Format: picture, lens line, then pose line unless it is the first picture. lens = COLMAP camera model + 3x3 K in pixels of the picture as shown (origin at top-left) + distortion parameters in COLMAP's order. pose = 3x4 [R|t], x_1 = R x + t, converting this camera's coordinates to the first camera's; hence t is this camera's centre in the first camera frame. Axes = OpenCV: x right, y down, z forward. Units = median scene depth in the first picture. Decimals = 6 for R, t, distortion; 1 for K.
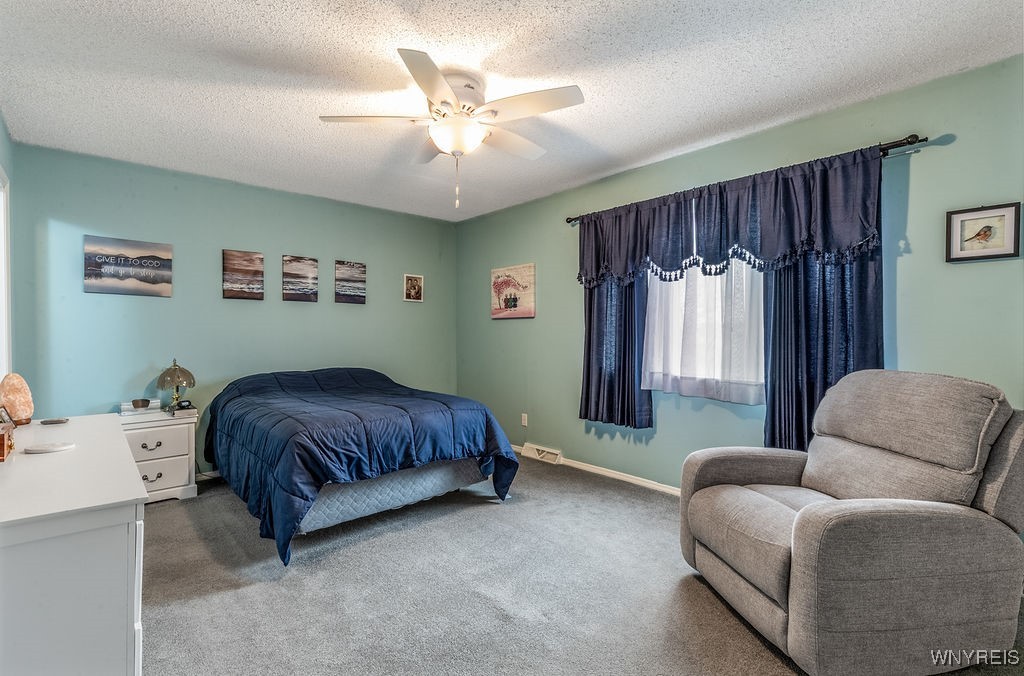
lens RADIAL K [[498.3, 0, 512.0], [0, 498.3, 338.0], [0, 0, 1]] dist [0.001035, 0.000148]
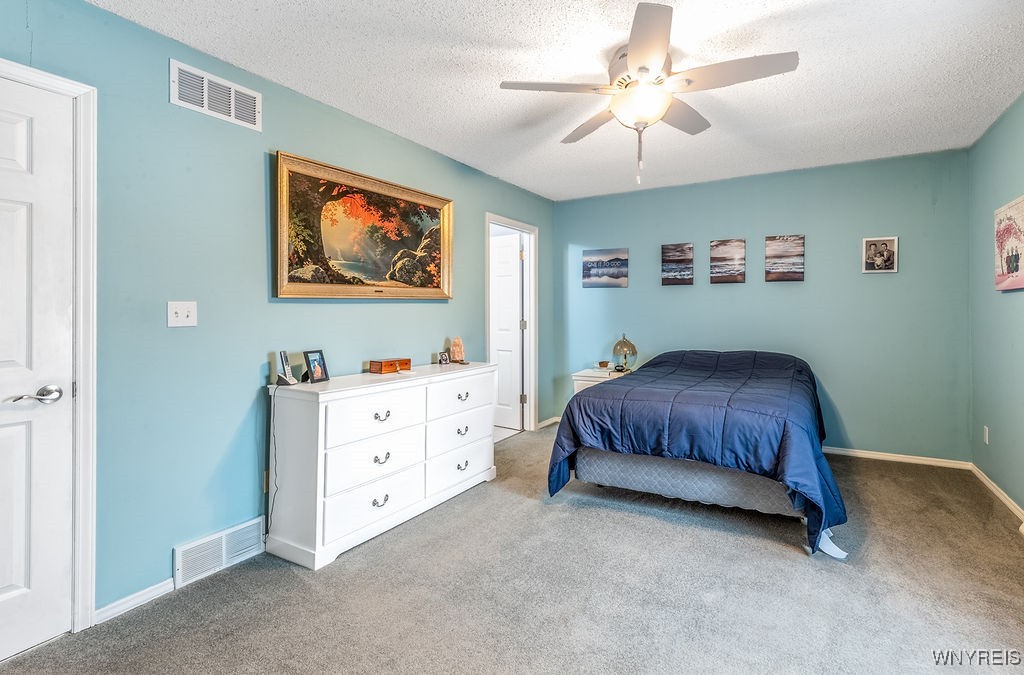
lens RADIAL K [[477.3, 0, 515.5], [0, 477.3, 305.3], [0, 0, 1]] dist [0.000508, -0.000061]
pose [[0.290498, -0.014035, -0.956773, 0.461465], [-0.005178, 0.999855, -0.016239, -0.011911], [0.956862, 0.009671, 0.290383, 0.354222]]
